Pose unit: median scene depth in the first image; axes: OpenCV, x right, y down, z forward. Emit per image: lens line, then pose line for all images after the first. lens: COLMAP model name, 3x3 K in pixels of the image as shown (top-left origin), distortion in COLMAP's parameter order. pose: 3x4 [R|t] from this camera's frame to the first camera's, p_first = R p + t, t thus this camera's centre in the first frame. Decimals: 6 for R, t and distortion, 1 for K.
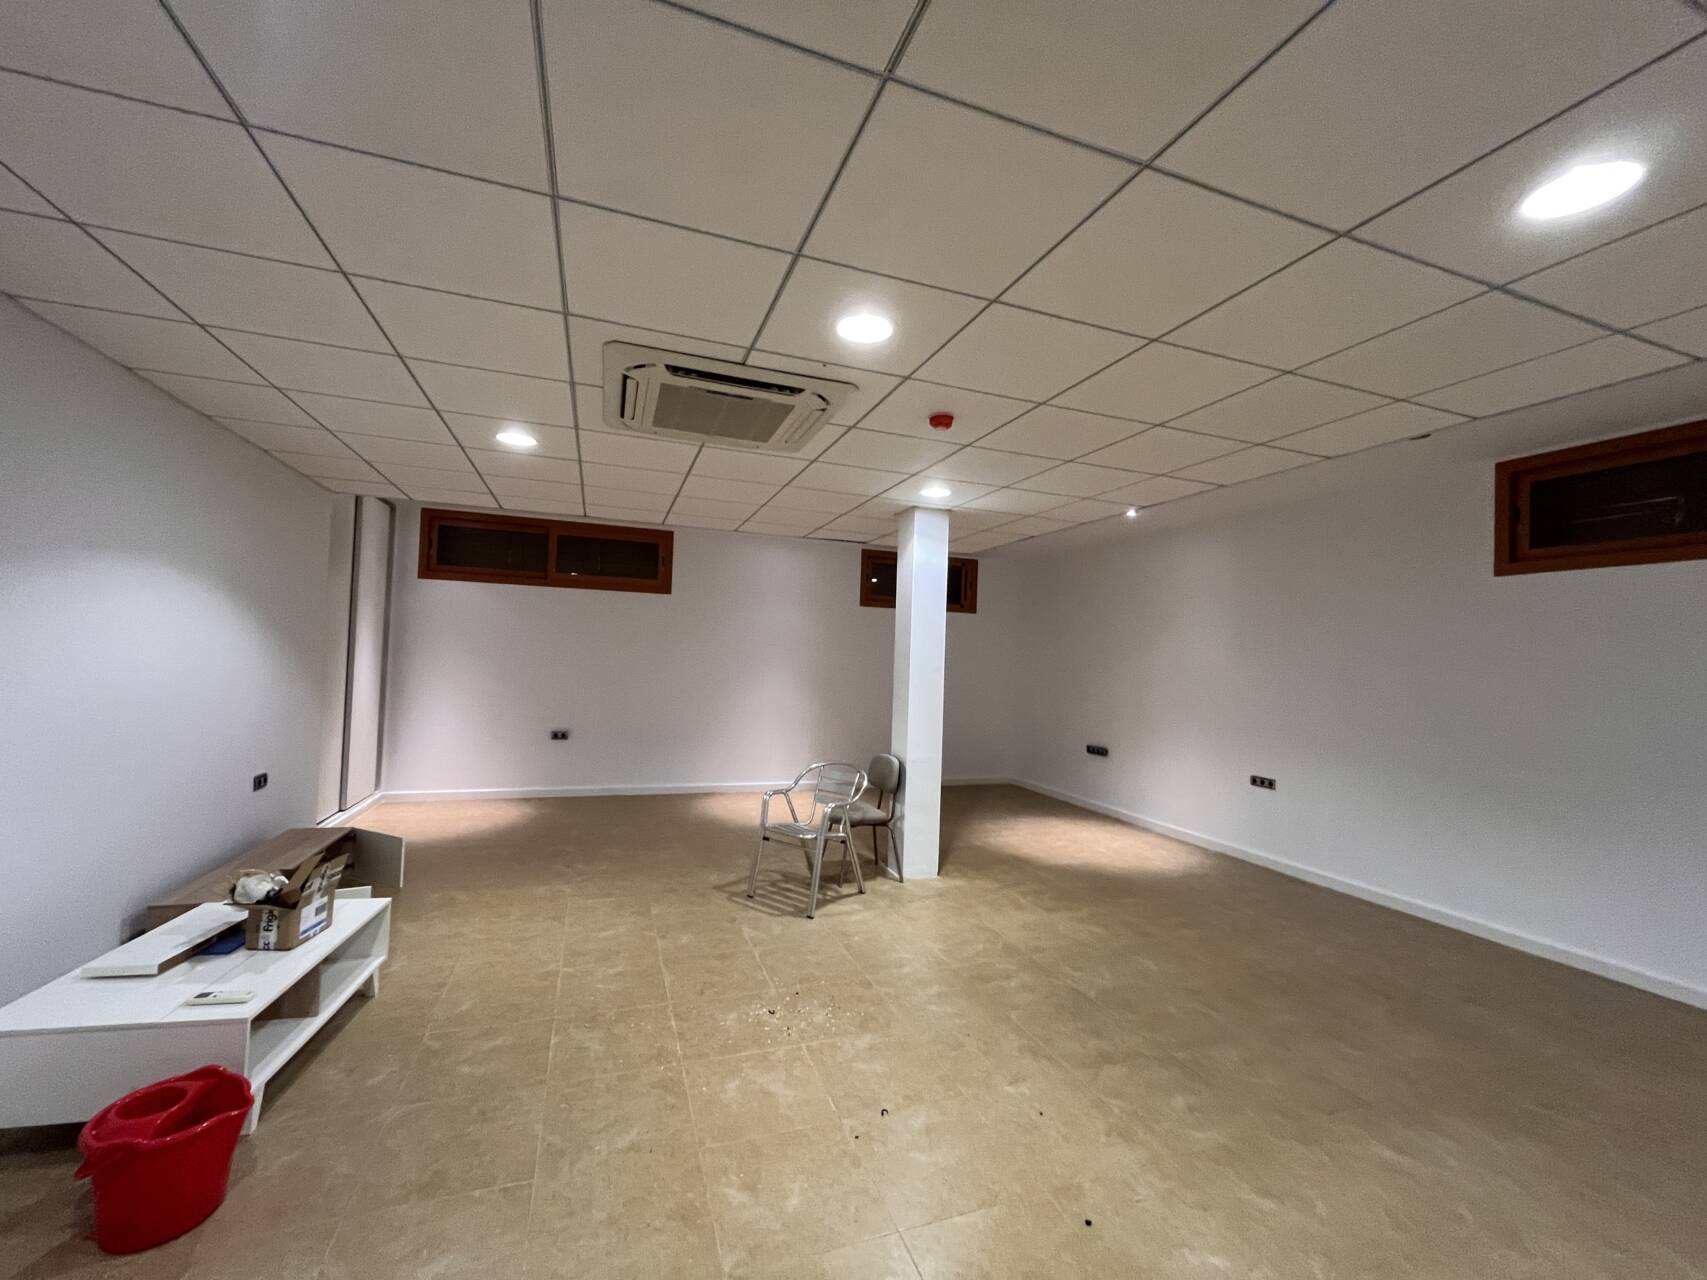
lens RADIAL K [[687.9, 0, 842.5], [0, 687.9, 635.0], [0, 0, 1]] dist [-0.005417, 0.000995]
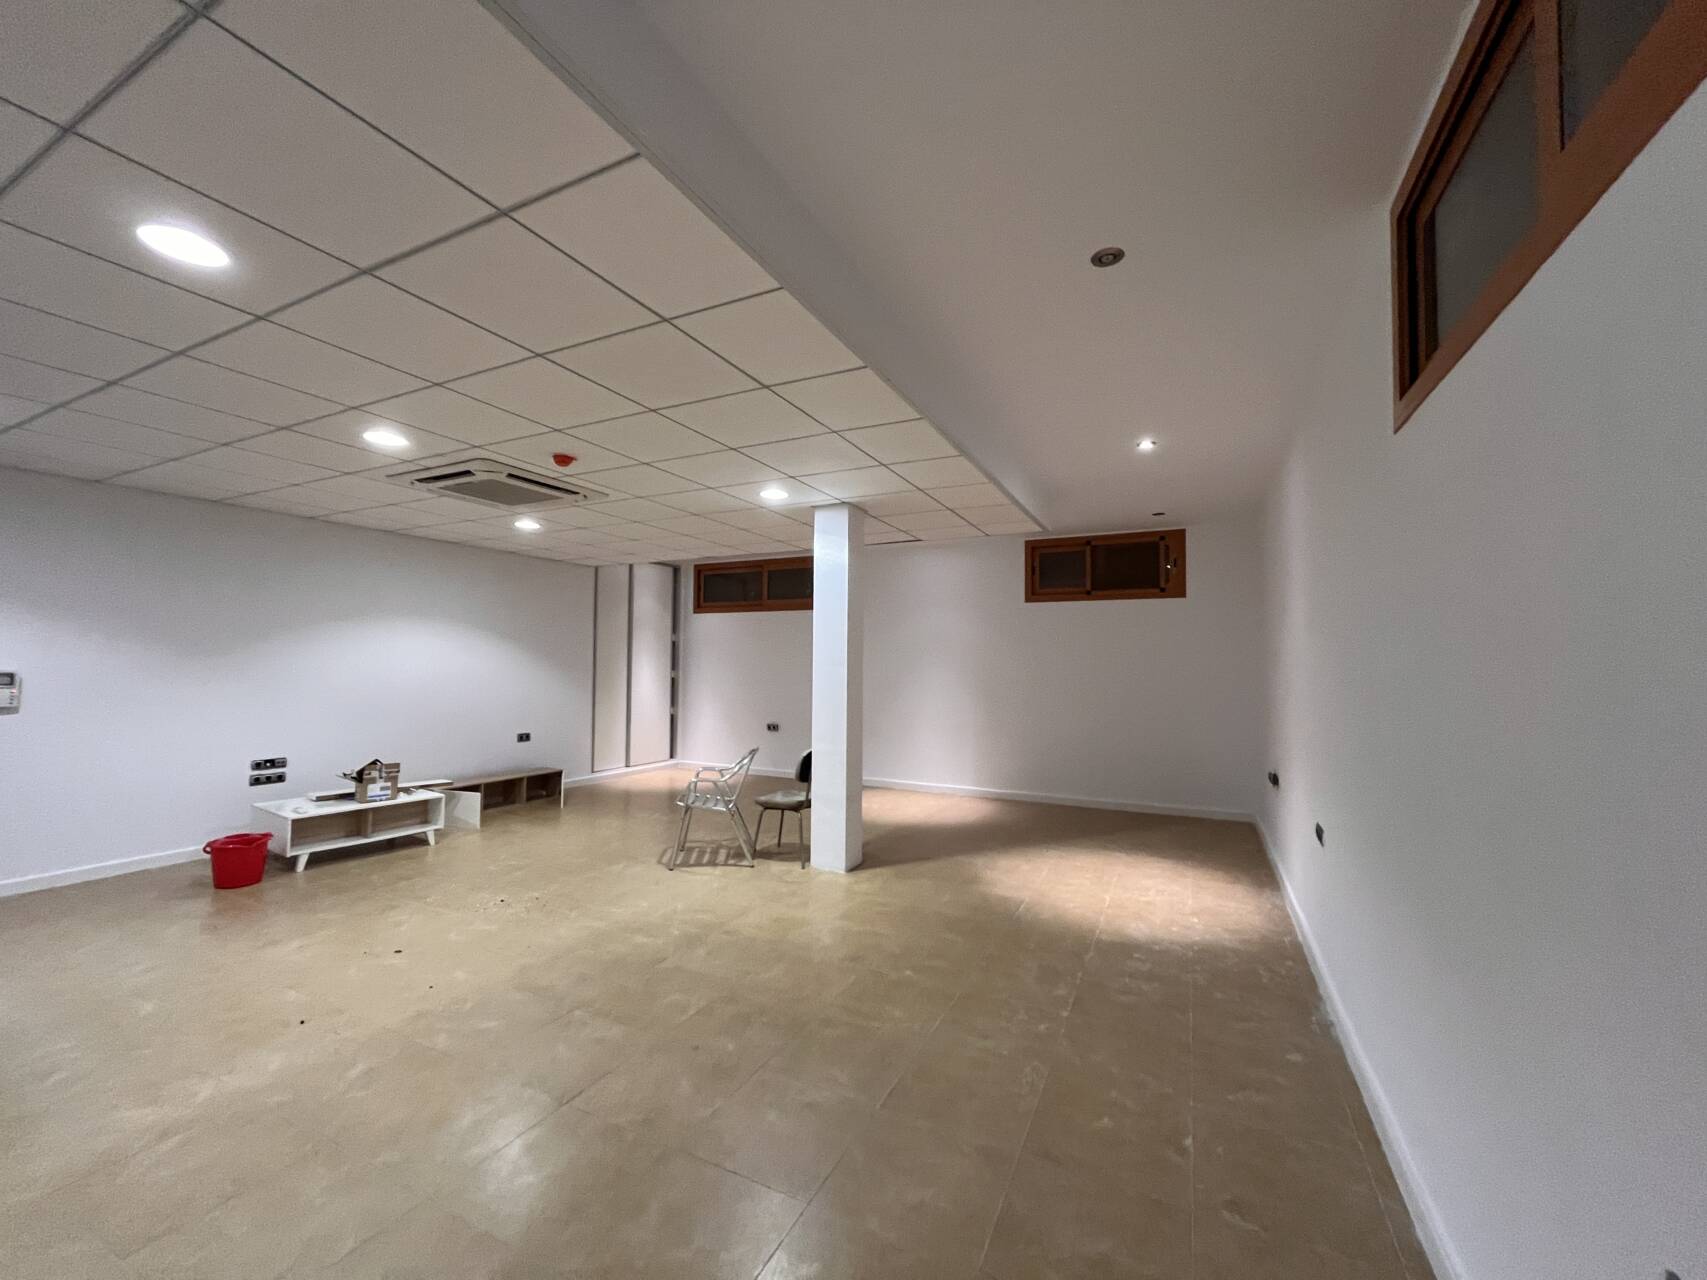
lens RADIAL K [[687.9, 0, 844.5], [0, 687.9, 638.6], [0, 0, 1]] dist [-0.005417, 0.000995]
pose [[0.692950, -0.057039, -0.718726, 1.035162], [0.040019, 0.998372, -0.040648, 0.067053], [0.719874, -0.000596, 0.694104, 0.376763]]
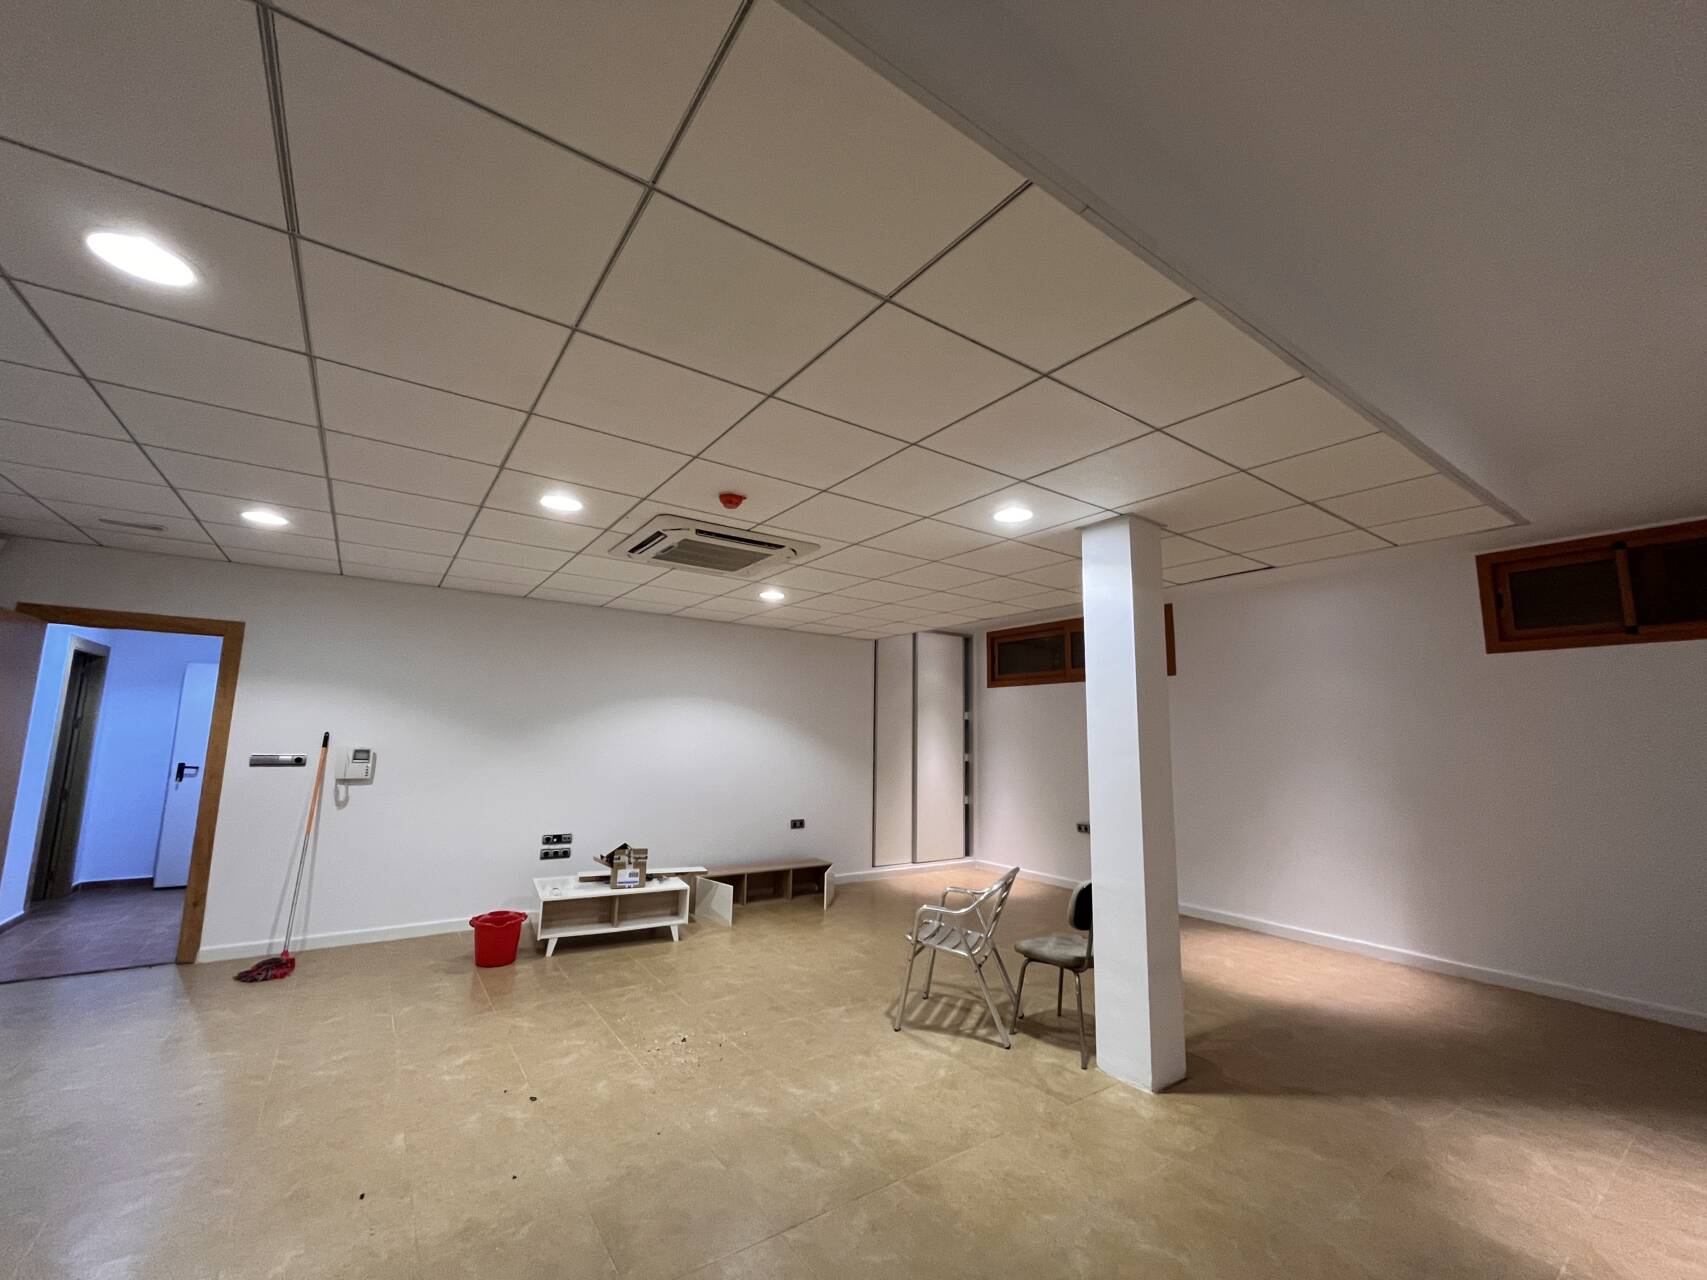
lens RADIAL K [[687.9, 0, 842.6], [0, 687.9, 641.9], [0, 0, 1]] dist [-0.005417, 0.000995]
pose [[0.264186, -0.165237, -0.950212, 0.852531], [0.022975, 0.986013, -0.165075, 0.058713], [0.964198, 0.021780, 0.264287, 0.673596]]
